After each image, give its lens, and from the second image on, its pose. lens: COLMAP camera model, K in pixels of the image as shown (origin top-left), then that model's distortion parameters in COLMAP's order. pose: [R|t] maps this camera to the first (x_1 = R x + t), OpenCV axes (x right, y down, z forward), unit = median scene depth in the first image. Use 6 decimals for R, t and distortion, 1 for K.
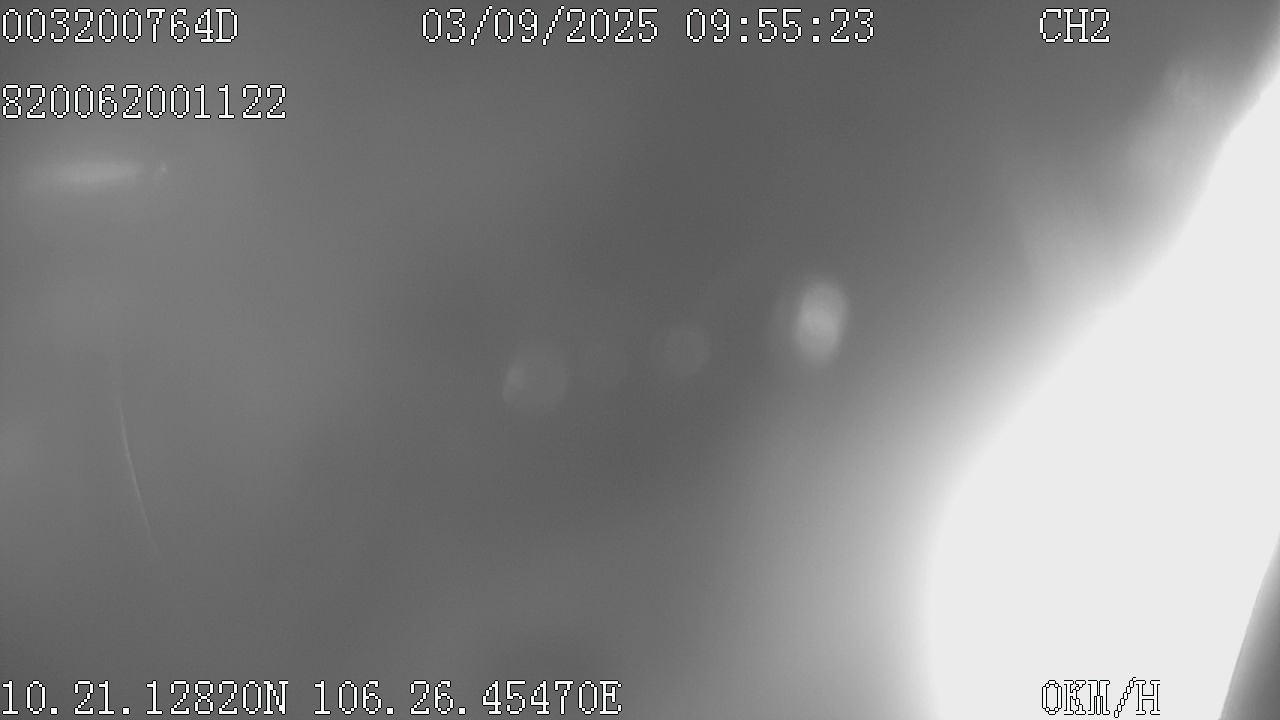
lens RADIAL K [[628.1, 0, 640.0], [0, 628.1, 360.0], [0, 0, 1]] dist [-0.000693, -0.000310]
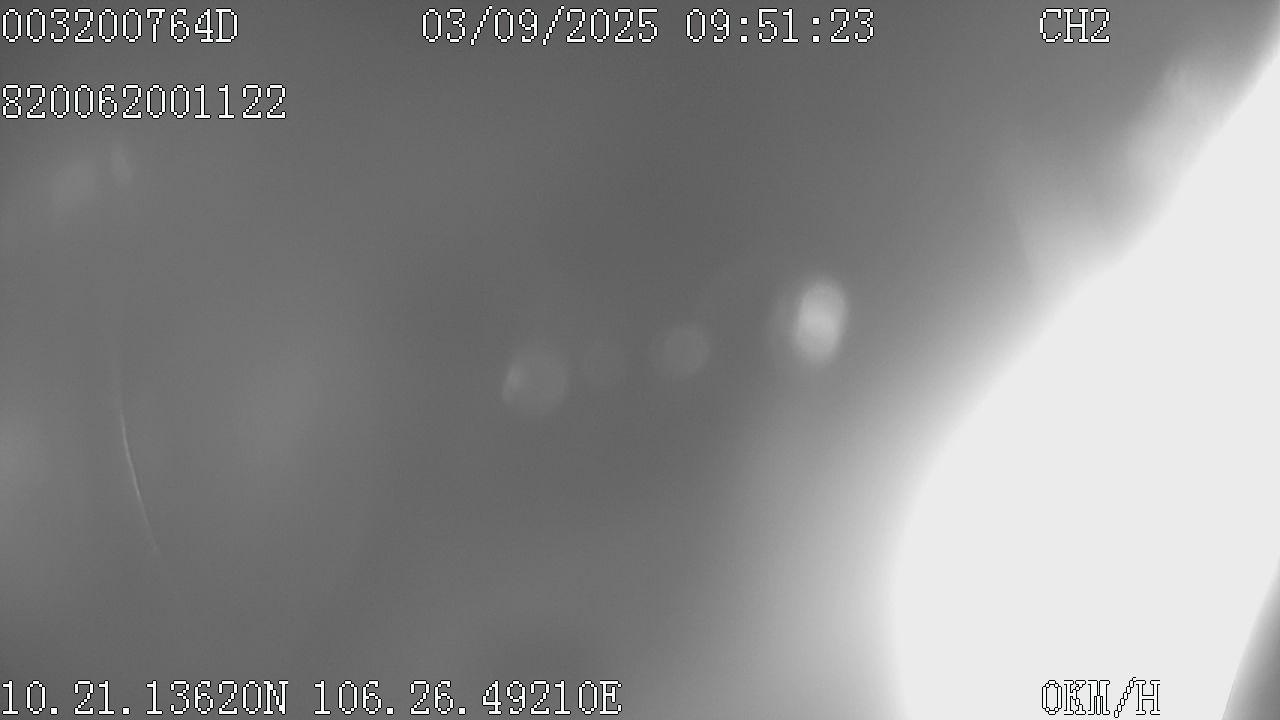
lens RADIAL K [[628.1, 0, 640.0], [0, 628.1, 360.0], [0, 0, 1]] dist [-0.000693, -0.000310]
pose [[1.000000, 0.000186, -0.000878, 0.135732], [-0.000186, 1.000000, 0.000075, -0.000068], [0.000878, -0.000075, 1.000000, 0.000209]]
